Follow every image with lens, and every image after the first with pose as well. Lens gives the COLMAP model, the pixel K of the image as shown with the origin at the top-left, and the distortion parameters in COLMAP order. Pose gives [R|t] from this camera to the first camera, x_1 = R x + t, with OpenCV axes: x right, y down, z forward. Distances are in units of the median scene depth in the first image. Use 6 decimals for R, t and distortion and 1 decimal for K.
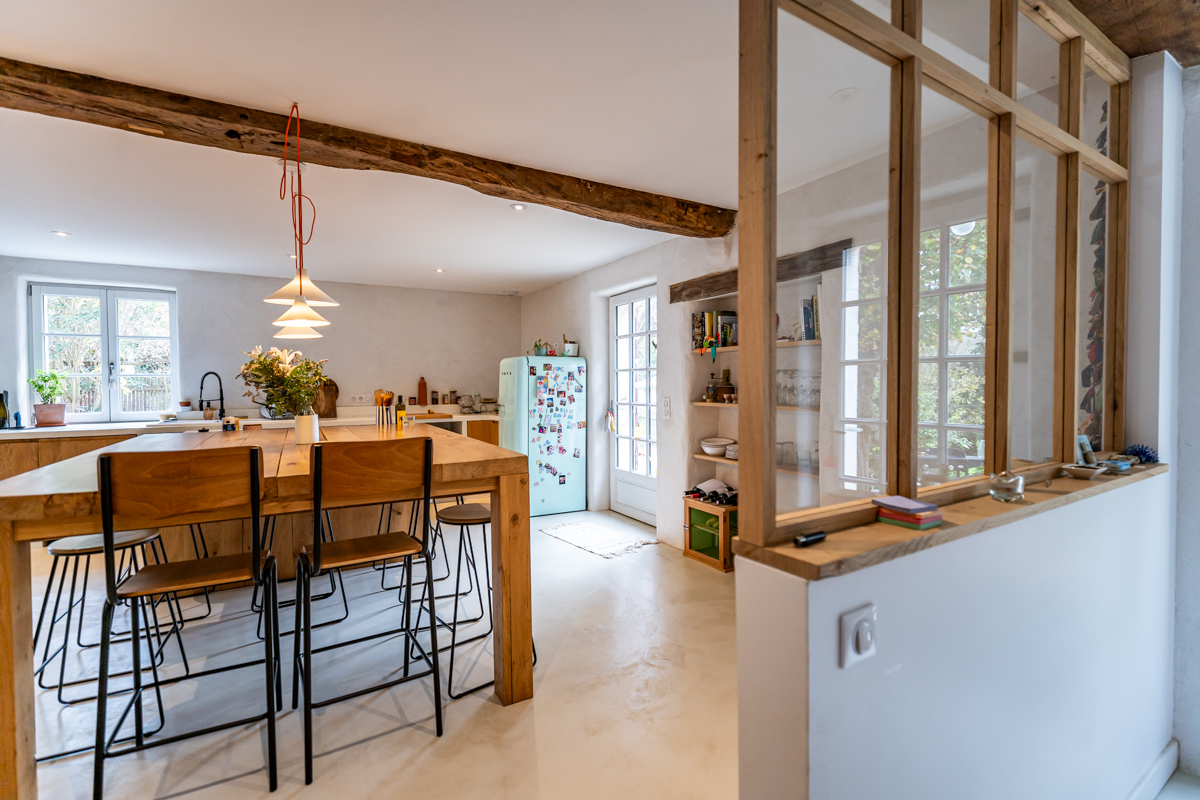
lens RADIAL K [[536.4, 0, 600.5], [0, 536.4, 396.5], [0, 0, 1]] dist [0.011439, -0.007481]
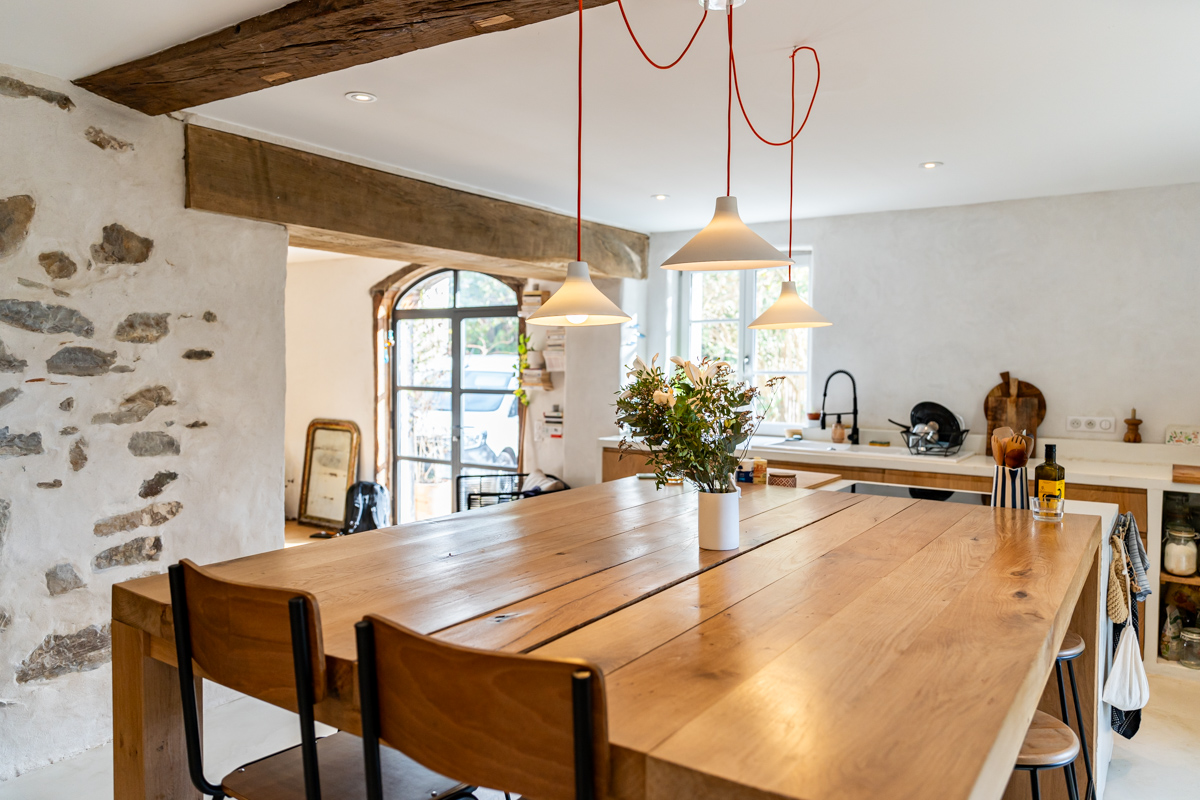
lens RADIAL K [[839.7, 0, 604.7], [0, 839.7, 395.1], [0, 0, 1]] dist [0.014259, -0.004281]
pose [[0.450418, 0.045467, -0.891659, 0.066128], [-0.033293, 0.998863, 0.034116, -0.052620], [0.892197, 0.014320, 0.451420, 0.378782]]
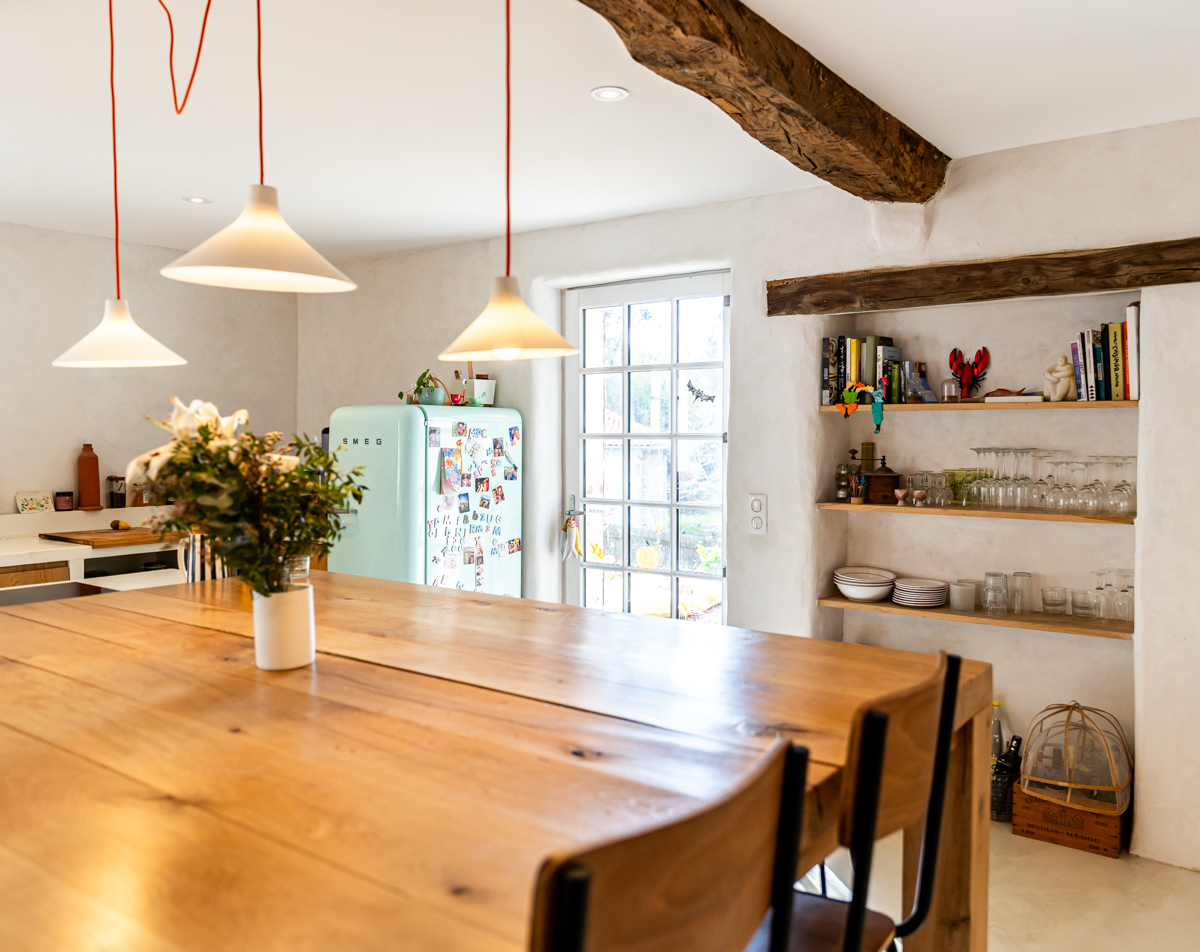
lens RADIAL K [[960.8, 0, 620.7], [0, 960.8, 475.4], [0, 0, 1]] dist [0.020341, -0.012860]
pose [[0.911219, -0.011911, 0.411749, -0.415828], [0.004993, 0.999828, 0.017872, -0.036344], [-0.411891, -0.014230, 0.911122, 0.209713]]
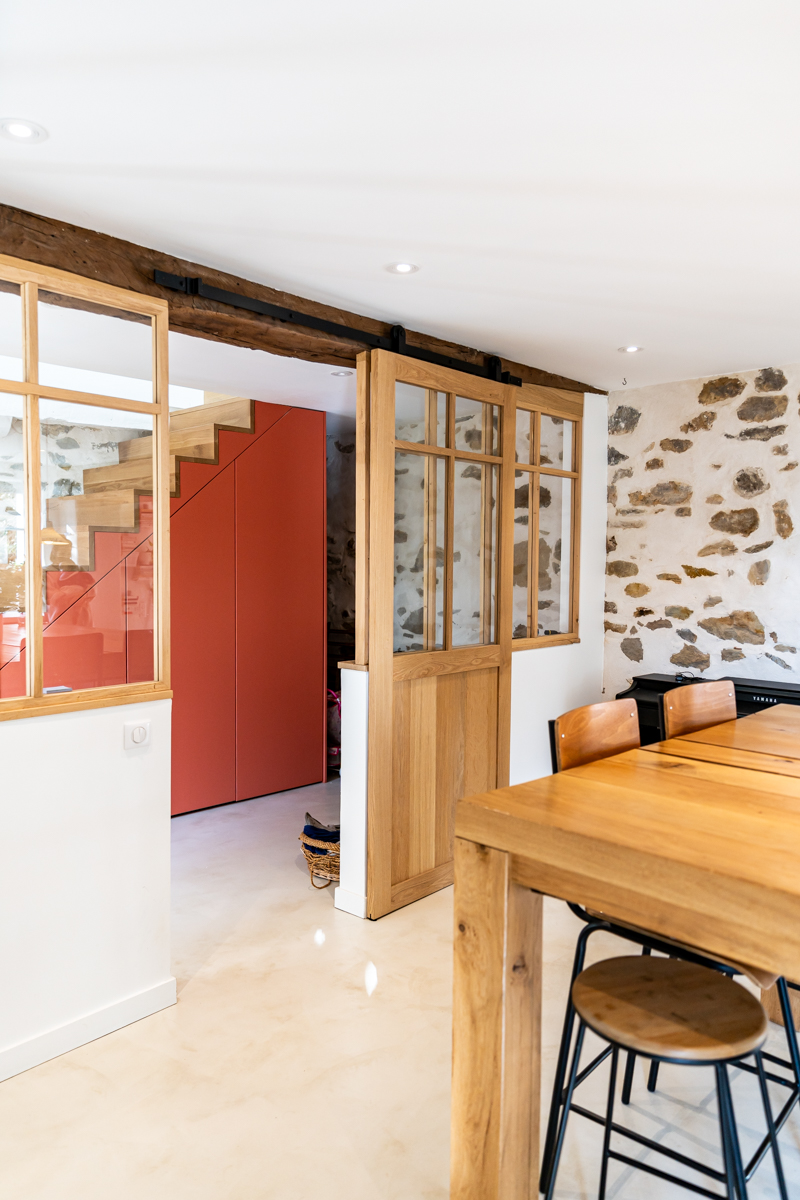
lens RADIAL K [[839.7, 0, 394.4], [0, 839.7, 599.3], [0, 0, 1]] dist [0.014259, -0.004281]
pose [[-0.964068, 0.011649, -0.265399, 0.061741], [-0.007926, 0.997332, 0.072566, -0.066308], [0.265536, 0.072062, -0.961404, 0.923020]]
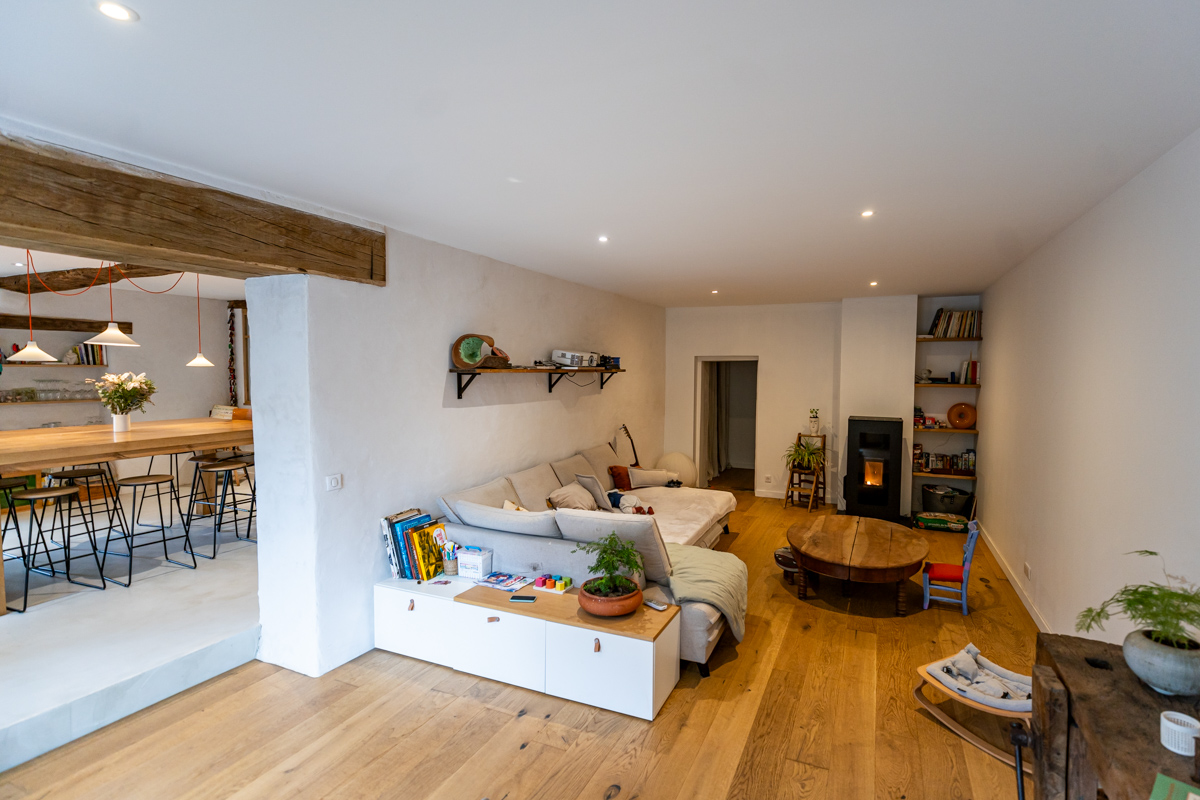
lens RADIAL K [[566.3, 0, 633.3], [0, 566.3, 398.3], [0, 0, 1]] dist [0.012094, -0.006095]
pose [[-0.595410, -0.040521, 0.802399, -1.945775], [0.016915, 0.997874, 0.062944, -0.065391], [-0.803244, 0.051050, -0.593459, 0.532201]]
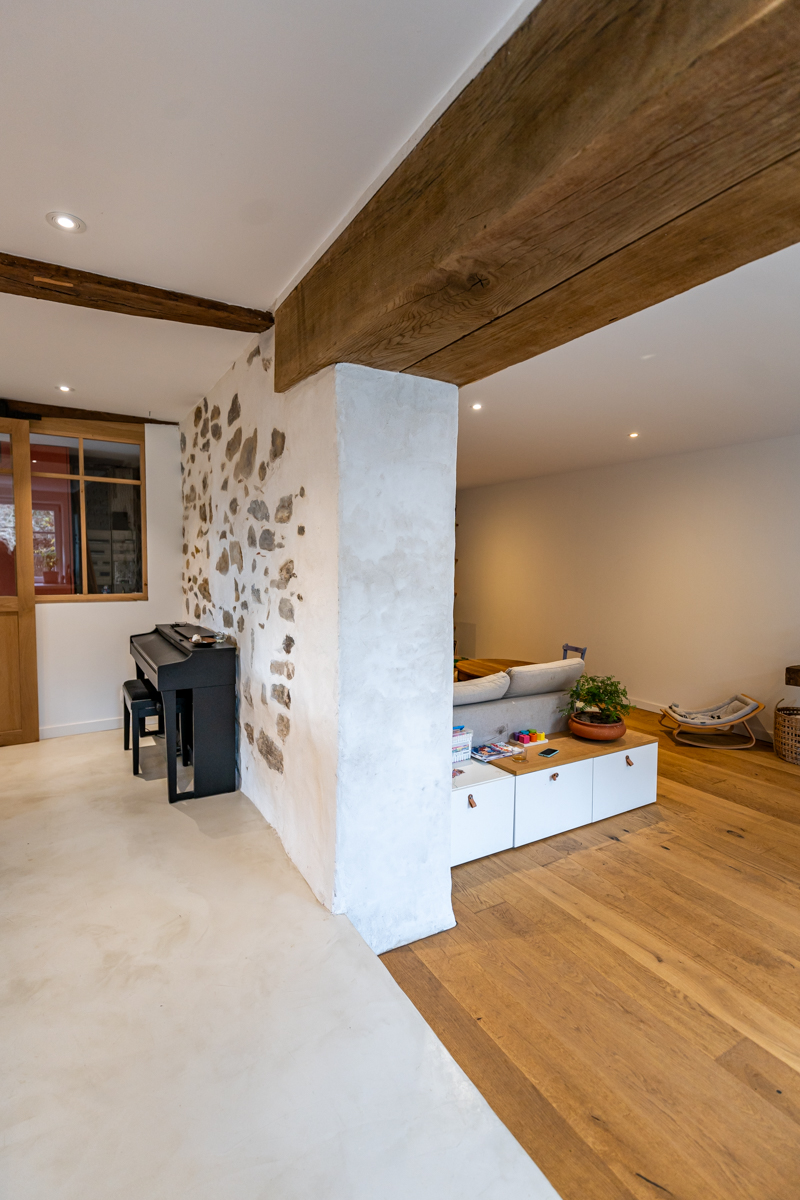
lens RADIAL K [[572.4, 0, 393.3], [0, 572.4, 602.3], [0, 0, 1]] dist [0.014104, -0.008455]
pose [[-0.999972, -0.006705, -0.003278, -0.989482], [-0.006994, 0.995146, 0.098157, -0.035057], [0.002604, 0.098178, -0.995166, 1.010506]]
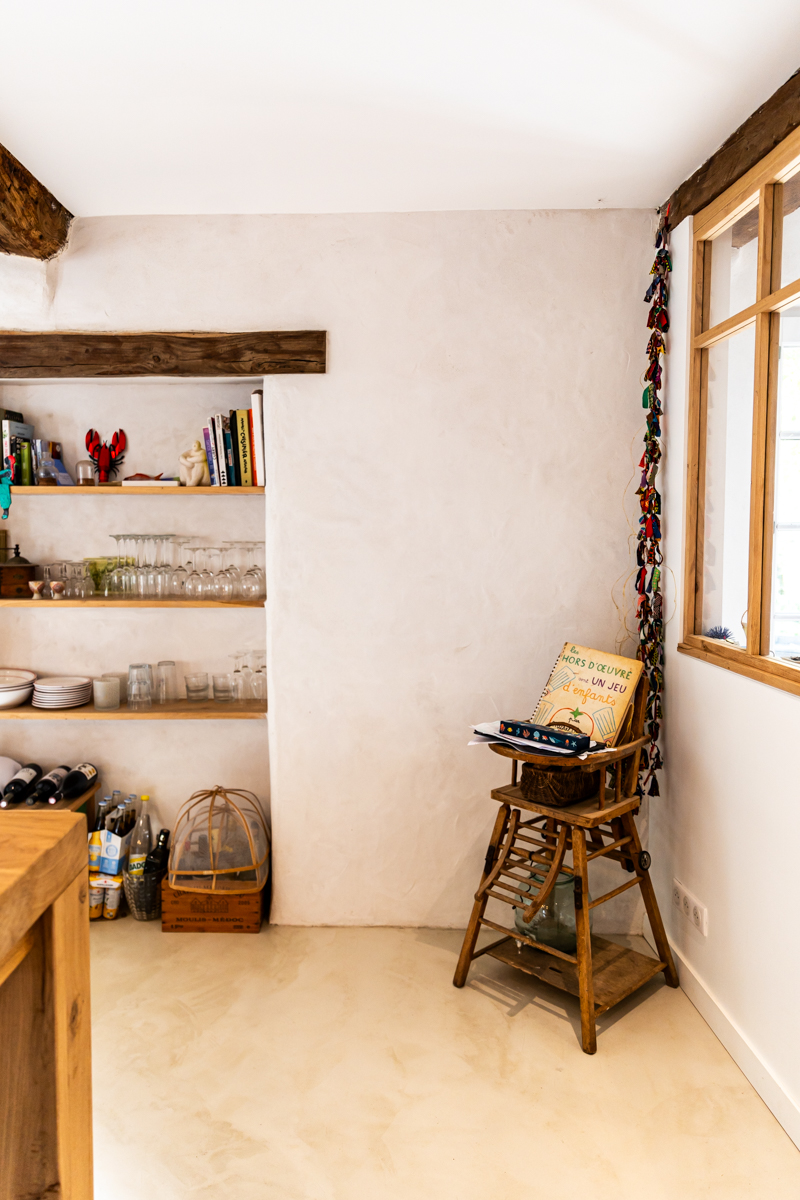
lens RADIAL K [[849.9, 0, 369.9], [0, 849.9, 587.1], [0, 0, 1]] dist [0.016254, -0.003071]
pose [[0.515810, -0.051179, 0.855173, -0.269546], [0.020831, 0.998668, 0.047202, -0.028603], [-0.856450, -0.006533, 0.516189, 0.313408]]
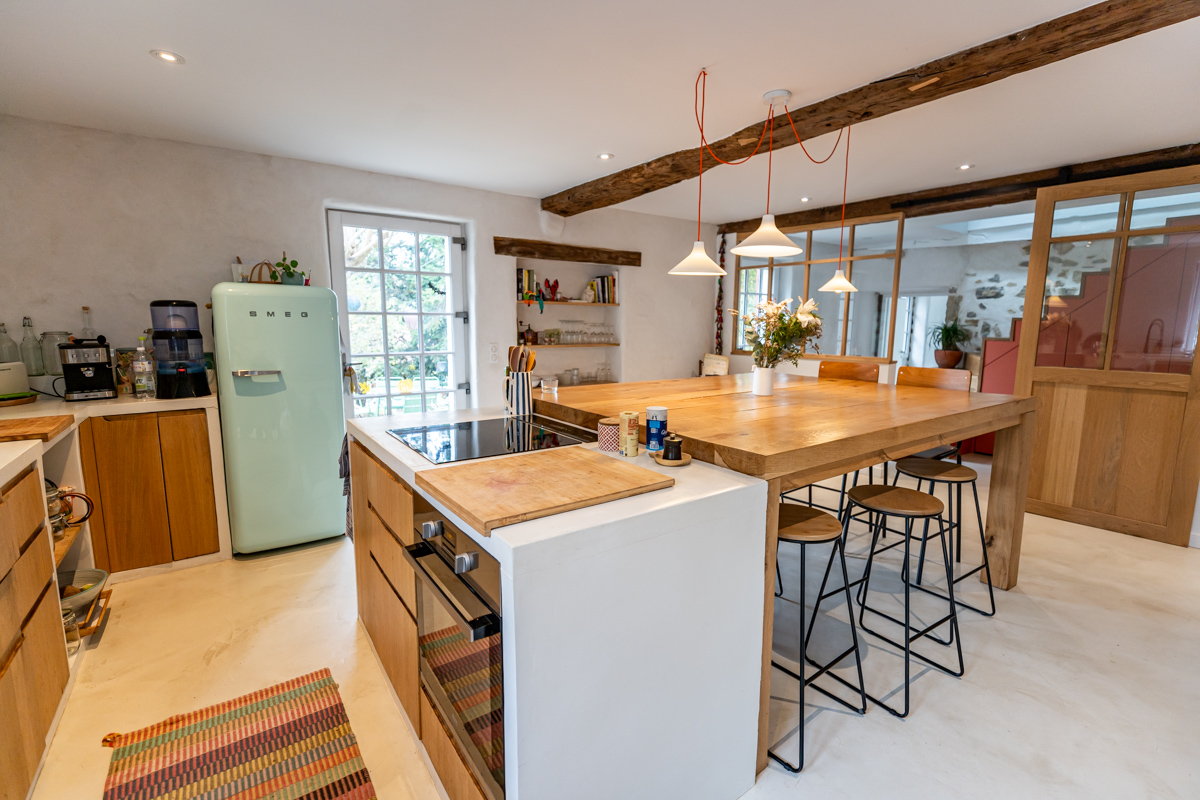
lens RADIAL K [[538.1, 0, 604.0], [0, 538.1, 397.2], [0, 0, 1]] dist [0.012630, -0.007206]
pose [[-0.110838, -0.133830, 0.984787, -1.038627], [0.019133, 0.990421, 0.136749, -0.036729], [-0.993654, 0.033999, -0.107216, 0.965125]]
